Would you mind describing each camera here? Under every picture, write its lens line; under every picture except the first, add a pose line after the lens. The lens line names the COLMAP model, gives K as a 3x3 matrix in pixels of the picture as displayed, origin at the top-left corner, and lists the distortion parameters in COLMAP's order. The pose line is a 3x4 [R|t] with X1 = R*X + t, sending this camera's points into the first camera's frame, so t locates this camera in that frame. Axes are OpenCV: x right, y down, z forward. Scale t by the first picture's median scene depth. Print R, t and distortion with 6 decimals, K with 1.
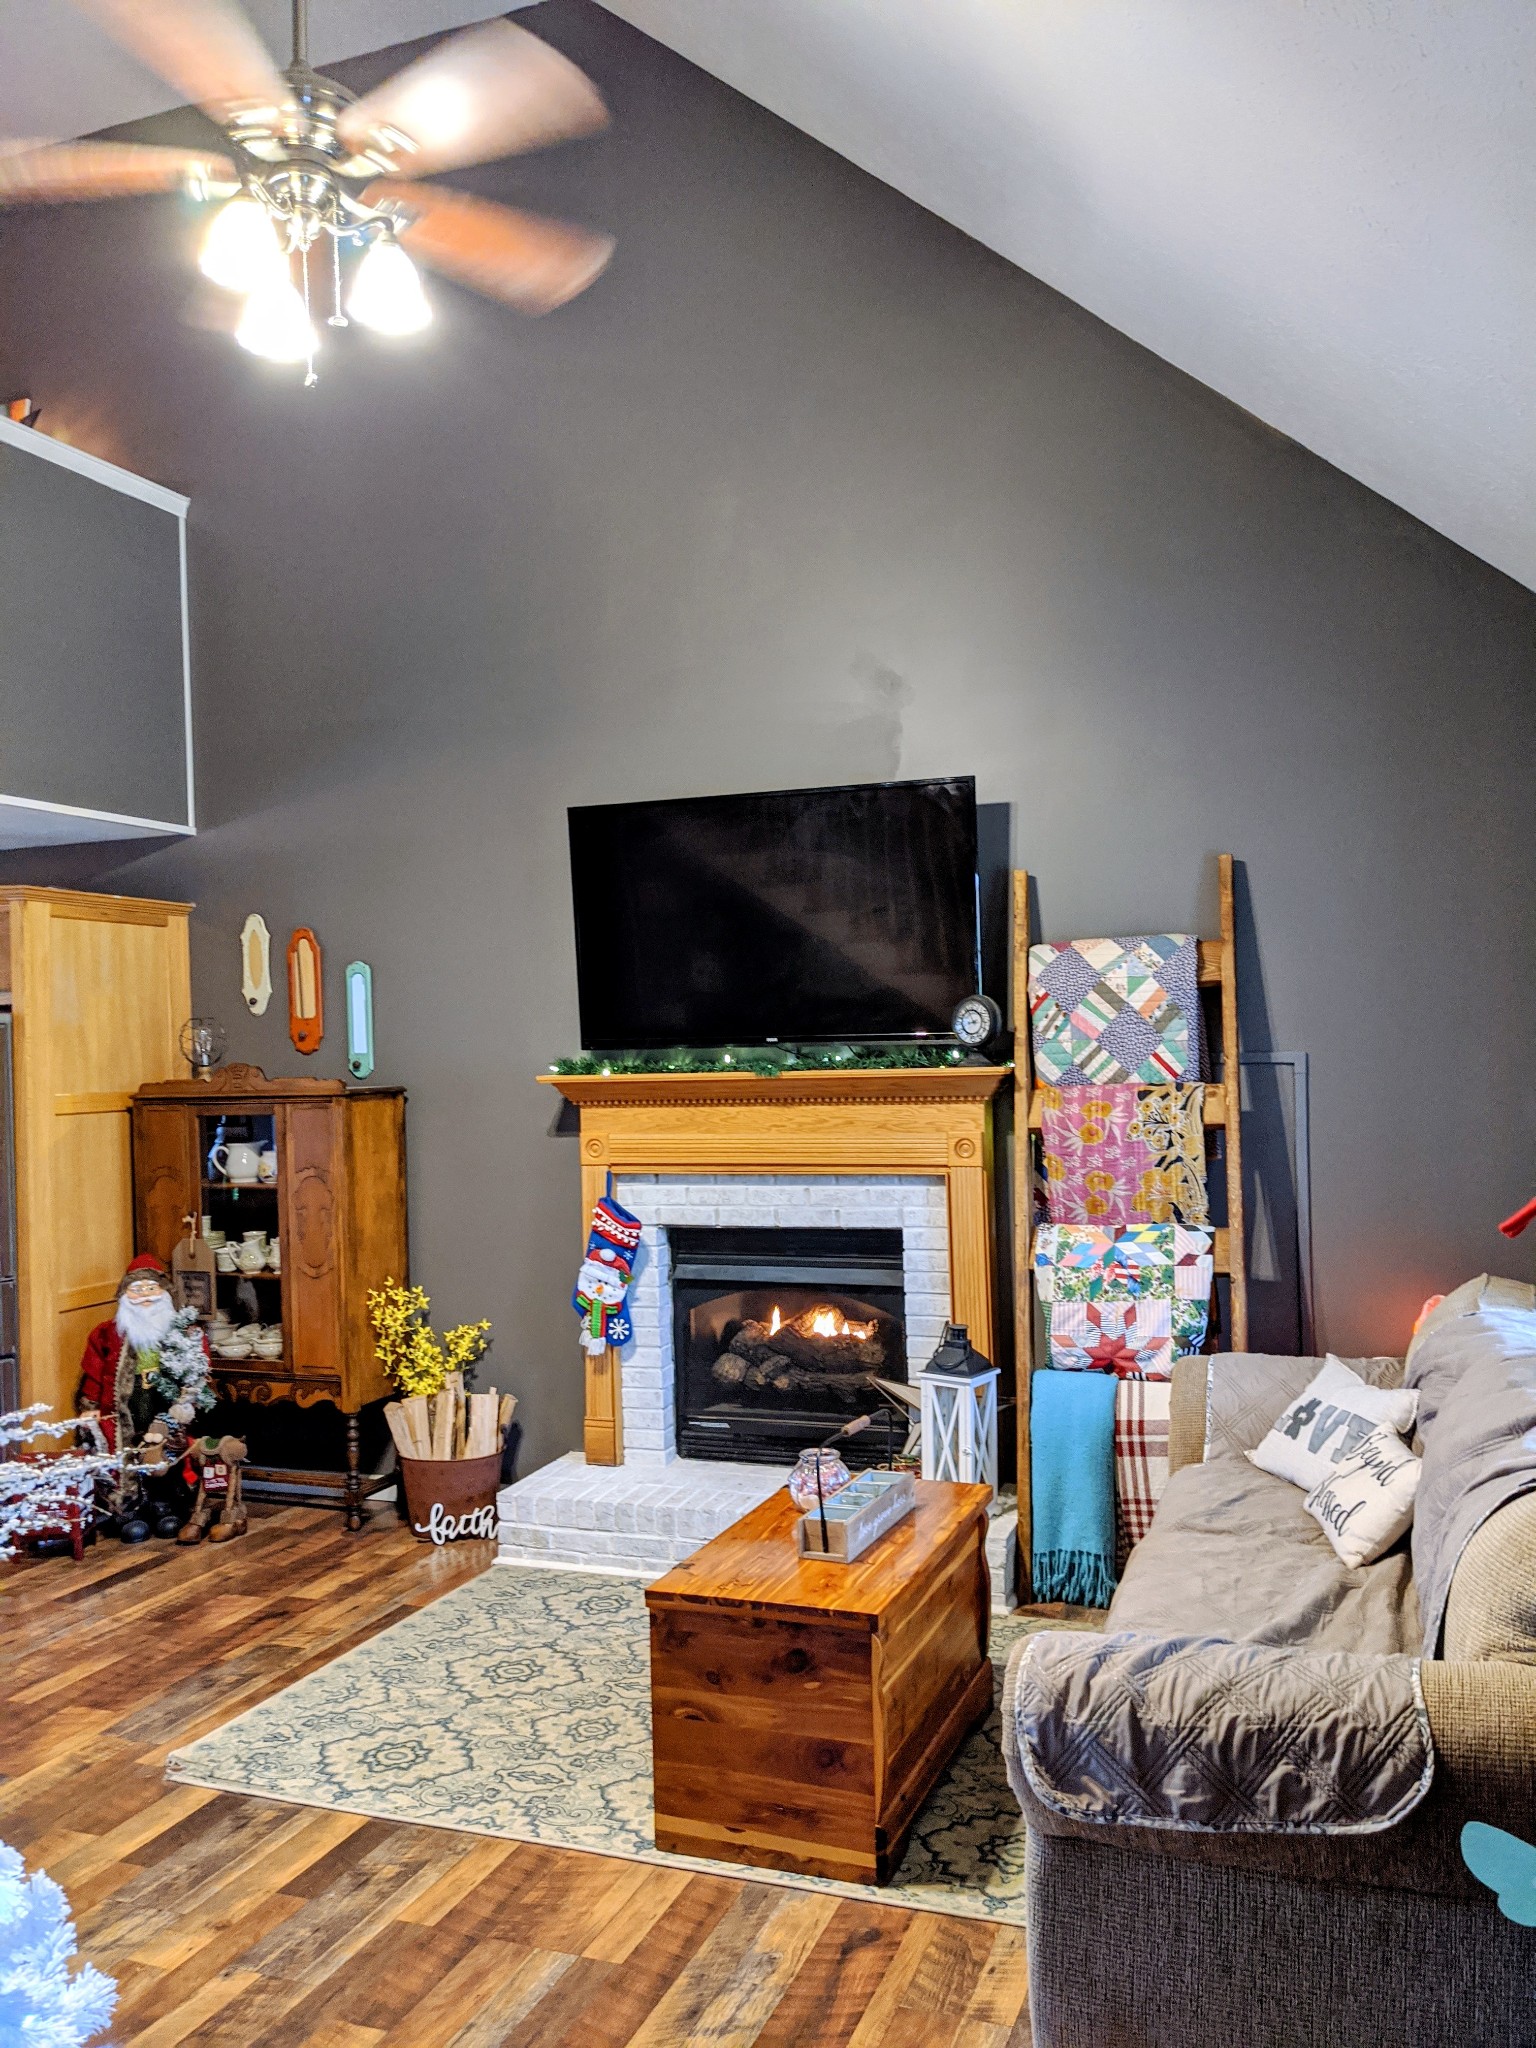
lens RADIAL K [[1613.3, 0, 733.2], [0, 1613.3, 1036.7], [0, 0, 1]] dist [0.063440, -0.101060]
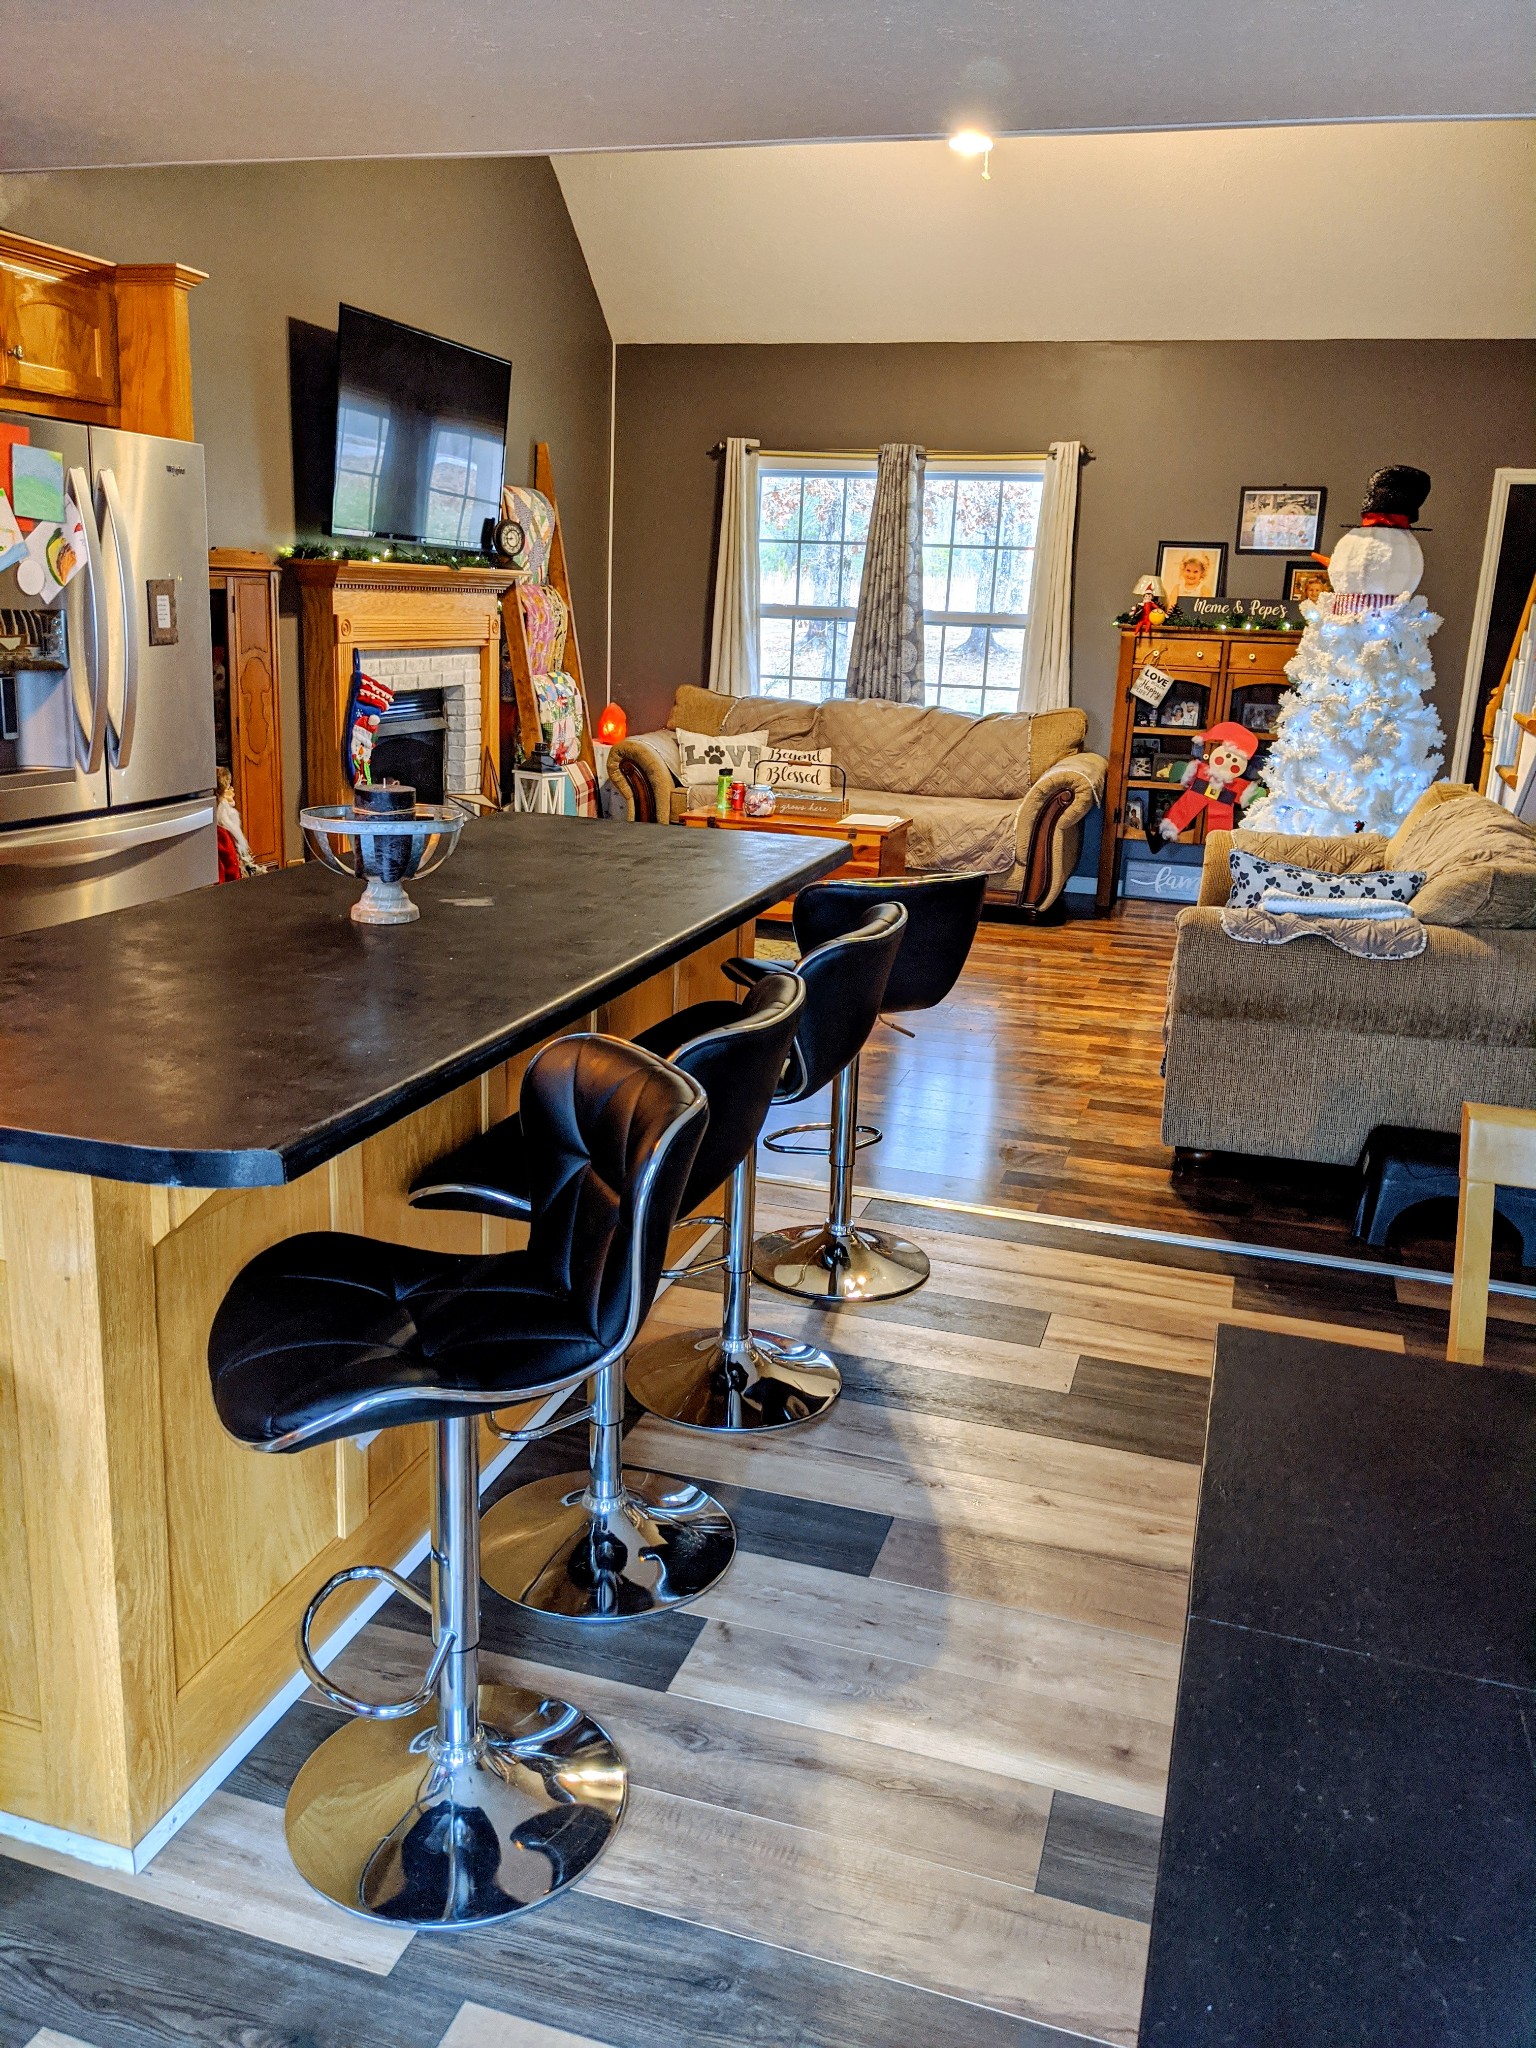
lens RADIAL K [[1634.7, 0, 742.6], [0, 1634.7, 1052.3], [0, 0, 1]] dist [0.136135, -0.384523]
pose [[-0.061974, -0.249834, 0.966303, -1.425059], [-0.053305, 0.967611, 0.246754, 0.060849], [-0.996653, -0.036216, -0.073284, 0.861501]]
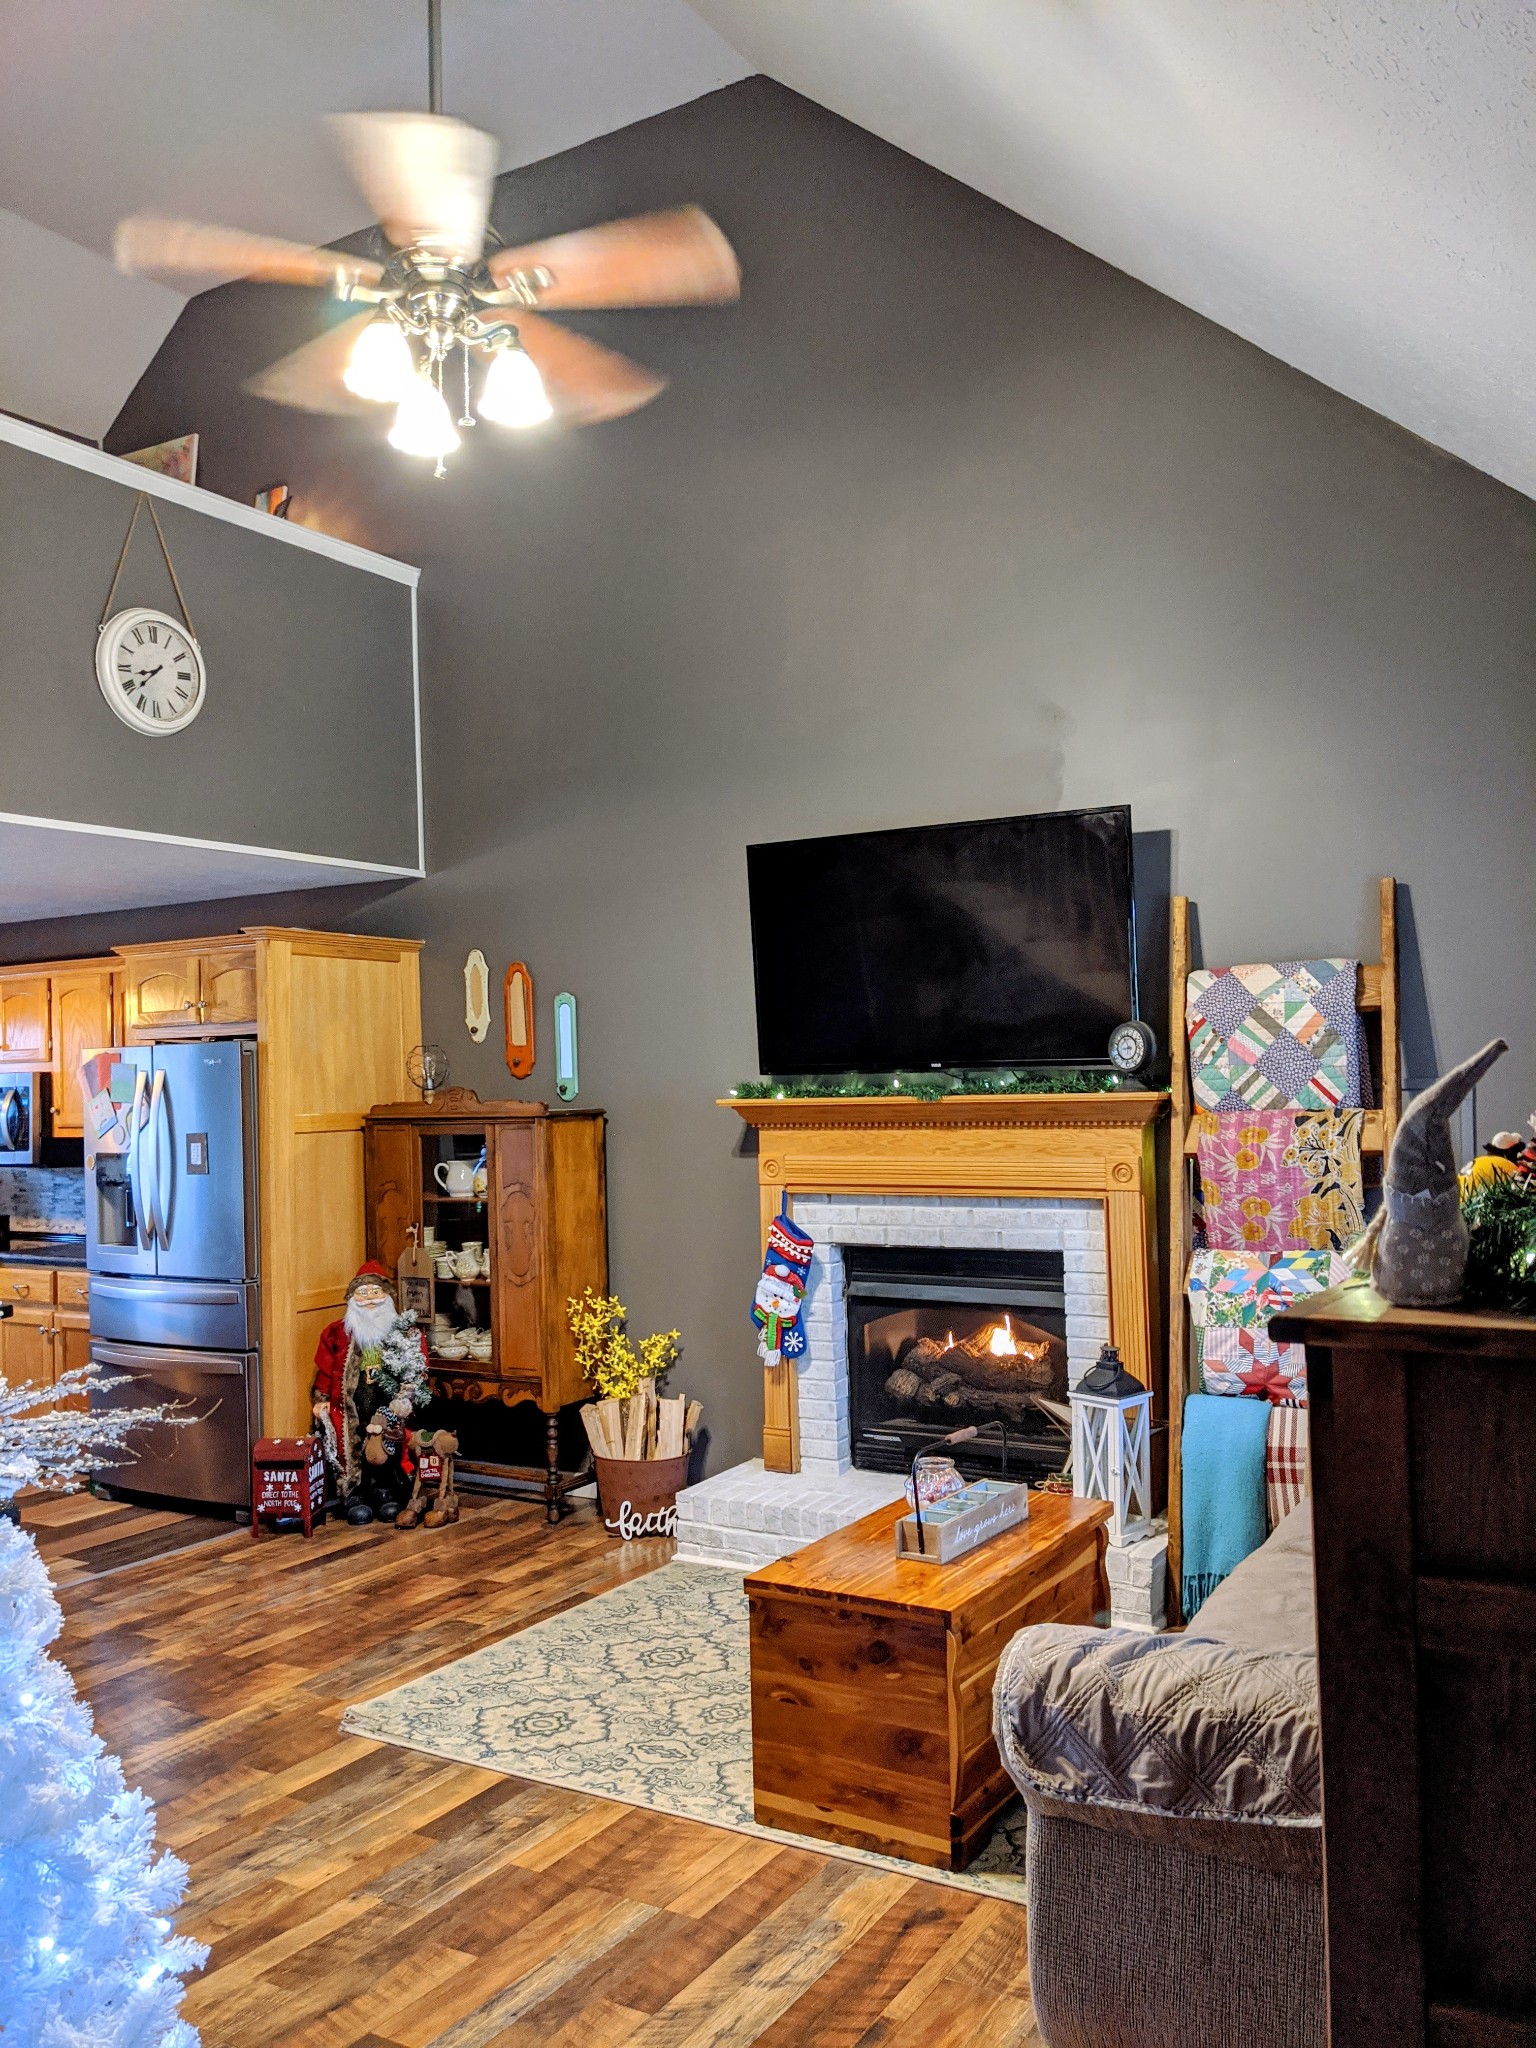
lens RADIAL K [[1608.6, 0, 749.0], [0, 1608.6, 1044.6], [0, 0, 1]] dist [0.069087, -0.118272]
pose [[0.985354, -0.002085, -0.170508, 0.084667], [0.000201, 0.999939, -0.011066, 0.000096], [0.170521, 0.010870, 0.985294, -0.036460]]
